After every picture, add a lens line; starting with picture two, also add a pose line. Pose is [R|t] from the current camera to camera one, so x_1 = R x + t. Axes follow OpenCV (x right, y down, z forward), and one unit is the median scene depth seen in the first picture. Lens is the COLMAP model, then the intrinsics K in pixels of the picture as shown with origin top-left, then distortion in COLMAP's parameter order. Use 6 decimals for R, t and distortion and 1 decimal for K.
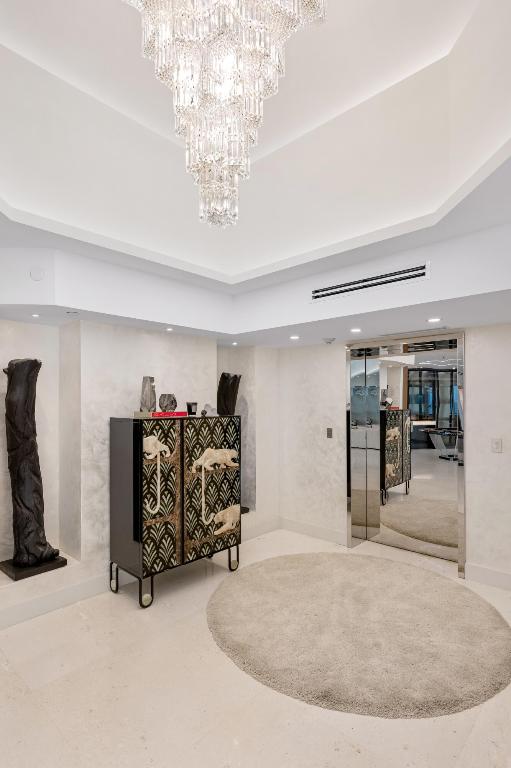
lens RADIAL K [[403.0, 0, 273.9], [0, 403.0, 400.3], [0, 0, 1]] dist [-0.001972, 0.000015]
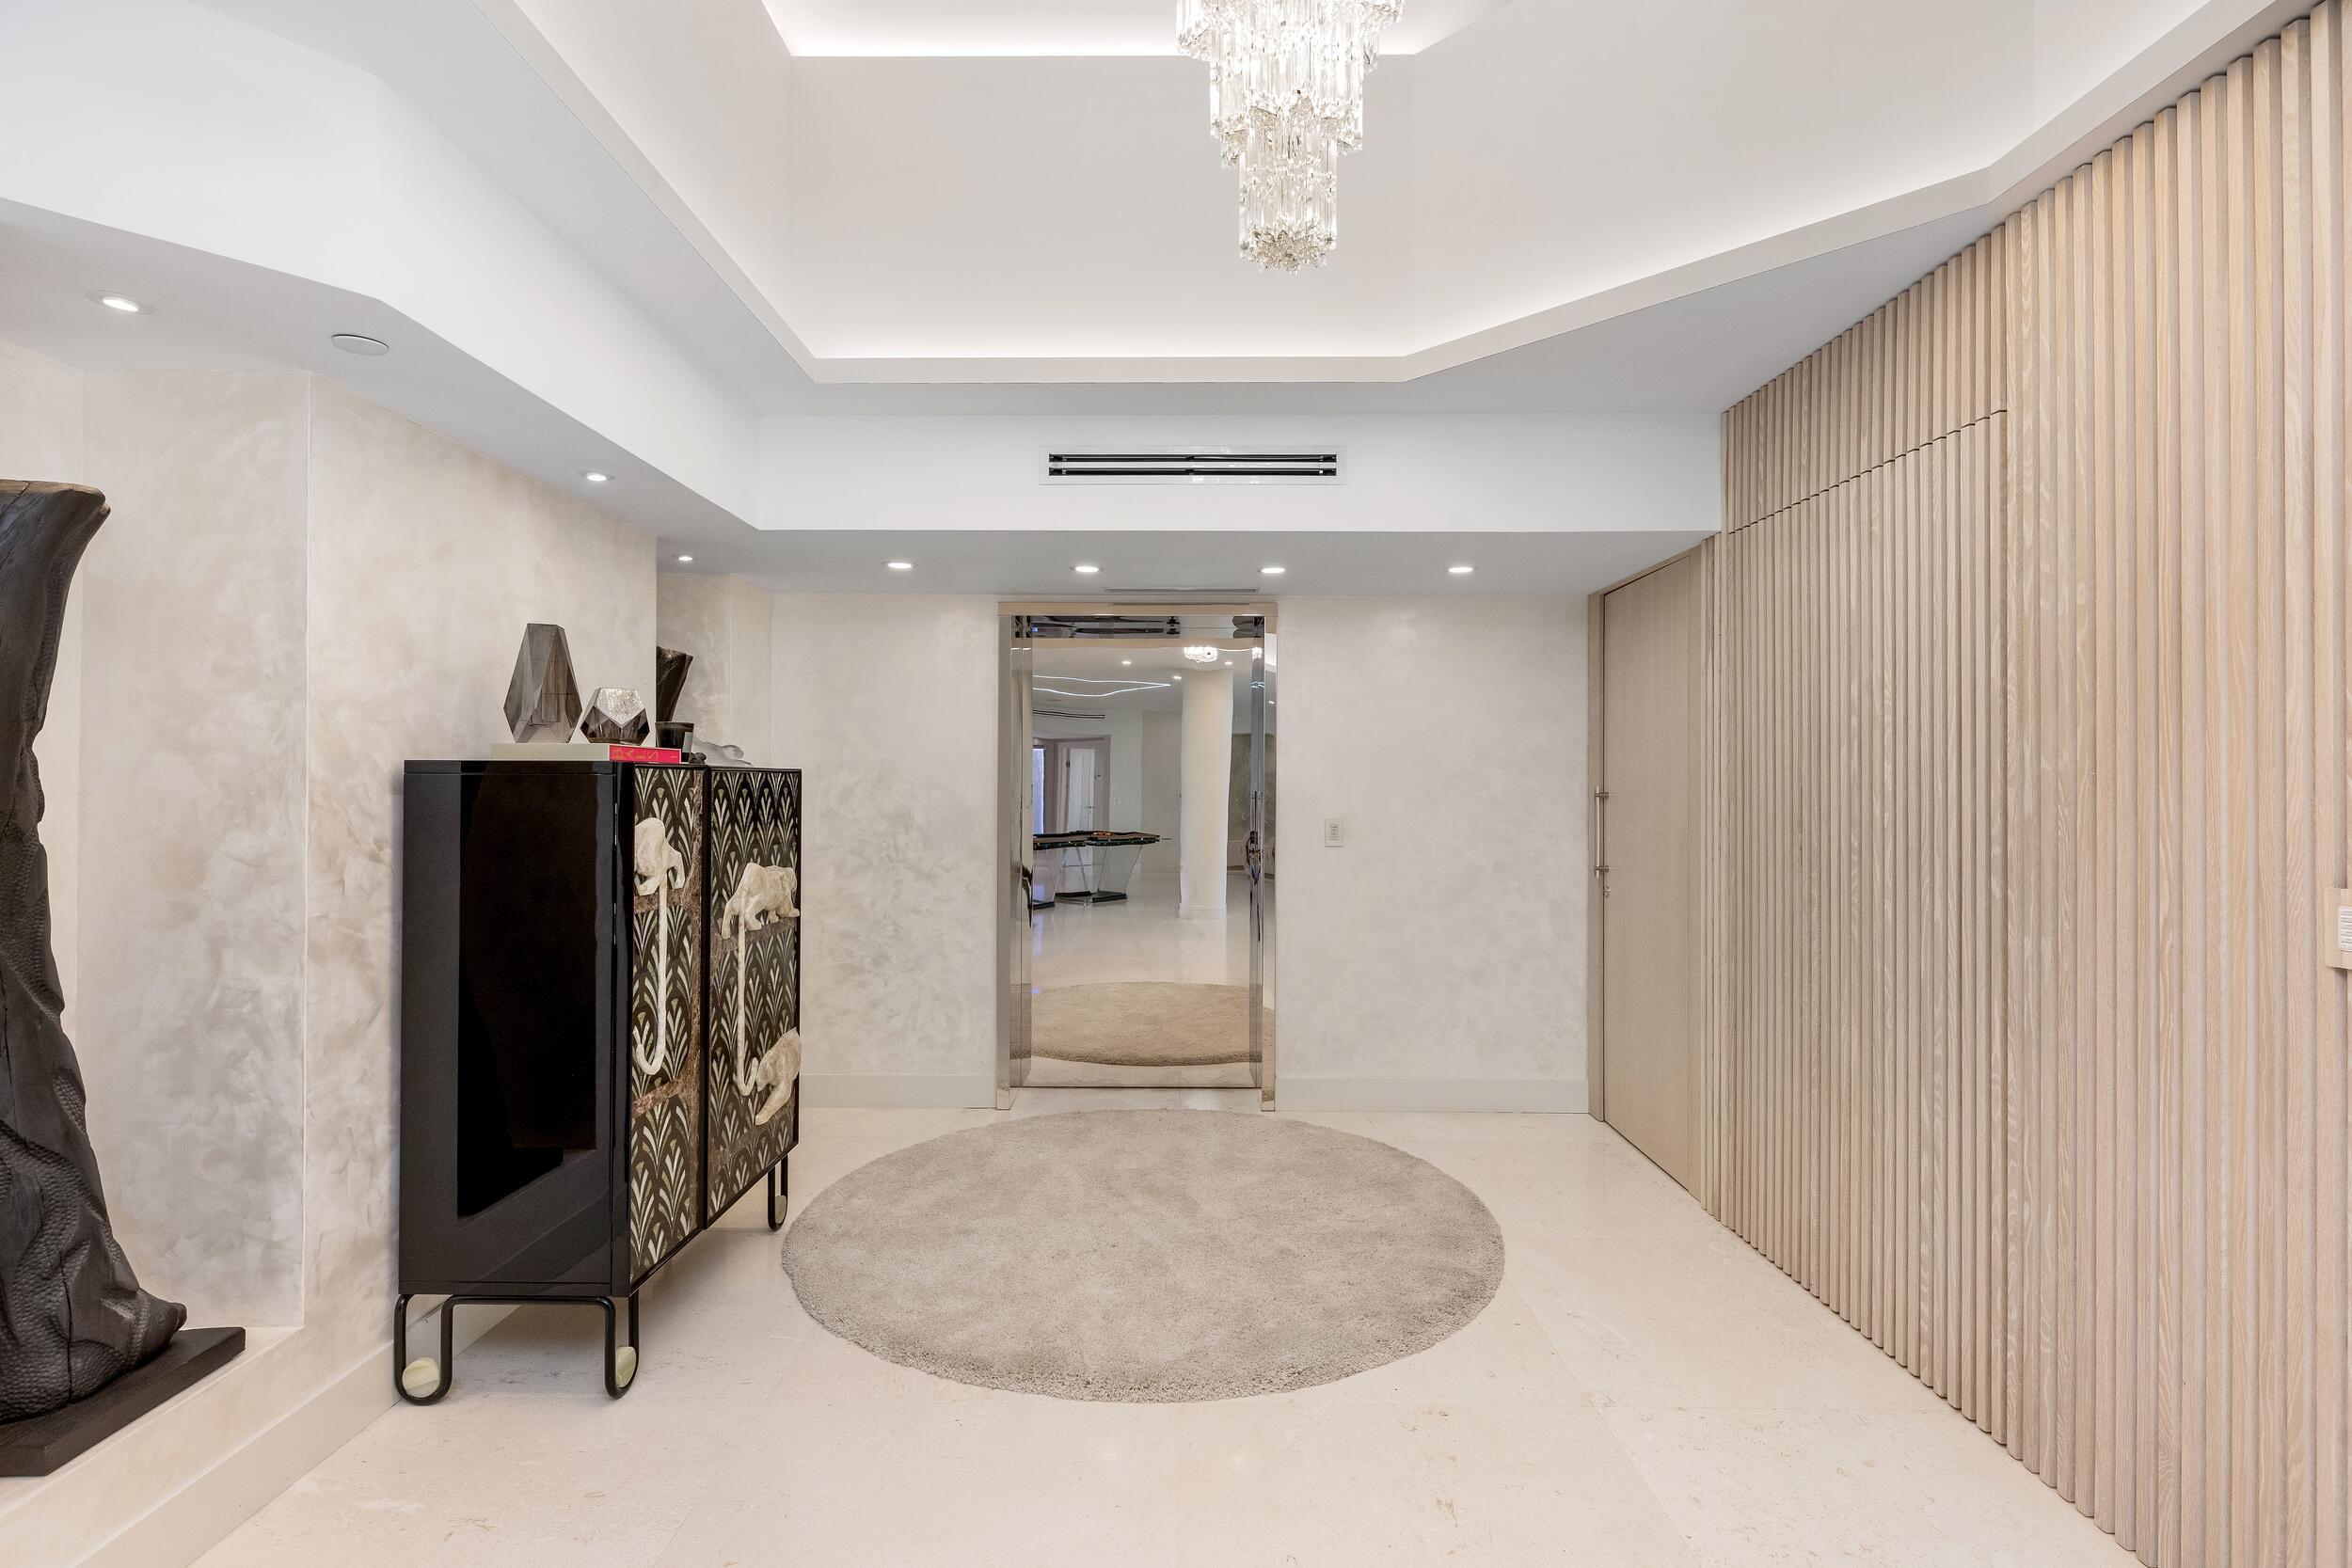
lens RADIAL K [[1054.6, 0, 1160.7], [0, 1054.6, 780.3], [0, 0, 1]] dist [0.009958, -0.000009]
pose [[0.756391, 0.010319, 0.654039, -0.499811], [-0.007817, 0.999947, -0.006736, 0.057773], [-0.654073, -0.000018, 0.756431, 0.134364]]
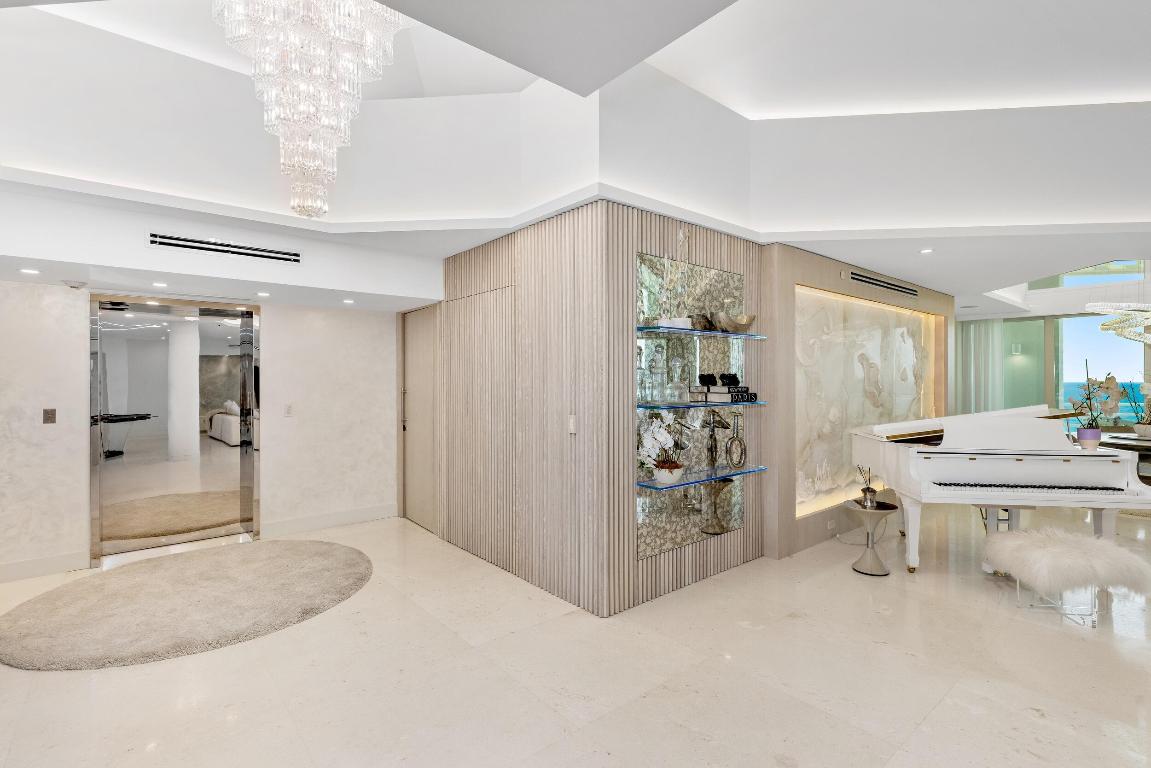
lens RADIAL K [[538.8, 0, 554.4], [0, 538.8, 381.4], [0, 0, 1]] dist [0.001943, 0.000084]
pose [[0.164230, 0.001492, 0.986421, -0.851809], [0.001475, 0.999997, -0.001758, 0.034107], [-0.986421, 0.001744, 0.164227, 0.003610]]
